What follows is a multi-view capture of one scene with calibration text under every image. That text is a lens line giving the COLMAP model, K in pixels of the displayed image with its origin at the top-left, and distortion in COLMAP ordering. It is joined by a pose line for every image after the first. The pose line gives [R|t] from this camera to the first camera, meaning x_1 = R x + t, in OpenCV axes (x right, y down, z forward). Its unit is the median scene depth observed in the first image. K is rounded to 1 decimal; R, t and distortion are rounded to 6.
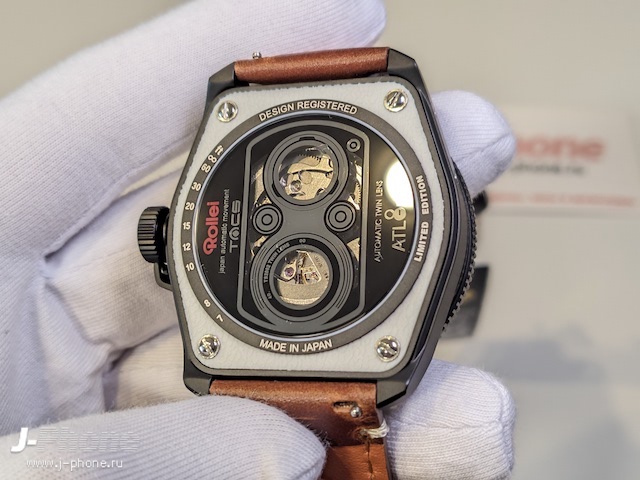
lens RADIAL K [[957.6, 0, 316.0], [0, 957.6, 237.5], [0, 0, 1]] dist [-0.133506, 0.000000]
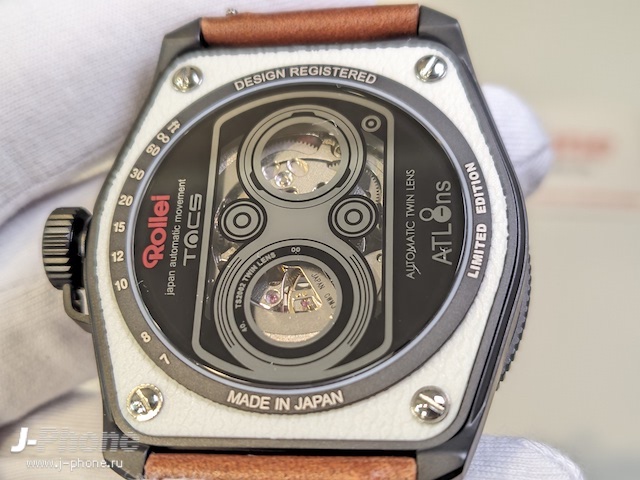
lens RADIAL K [[957.6, 0, 321.2], [0, 957.6, 237.8], [0, 0, 1]] dist [-0.133506, 0.000000]
pose [[0.987928, 0.063798, 0.141167, -0.091047], [-0.034227, 0.978634, -0.202741, 0.129705], [-0.151086, 0.195462, 0.969004, 0.336131]]
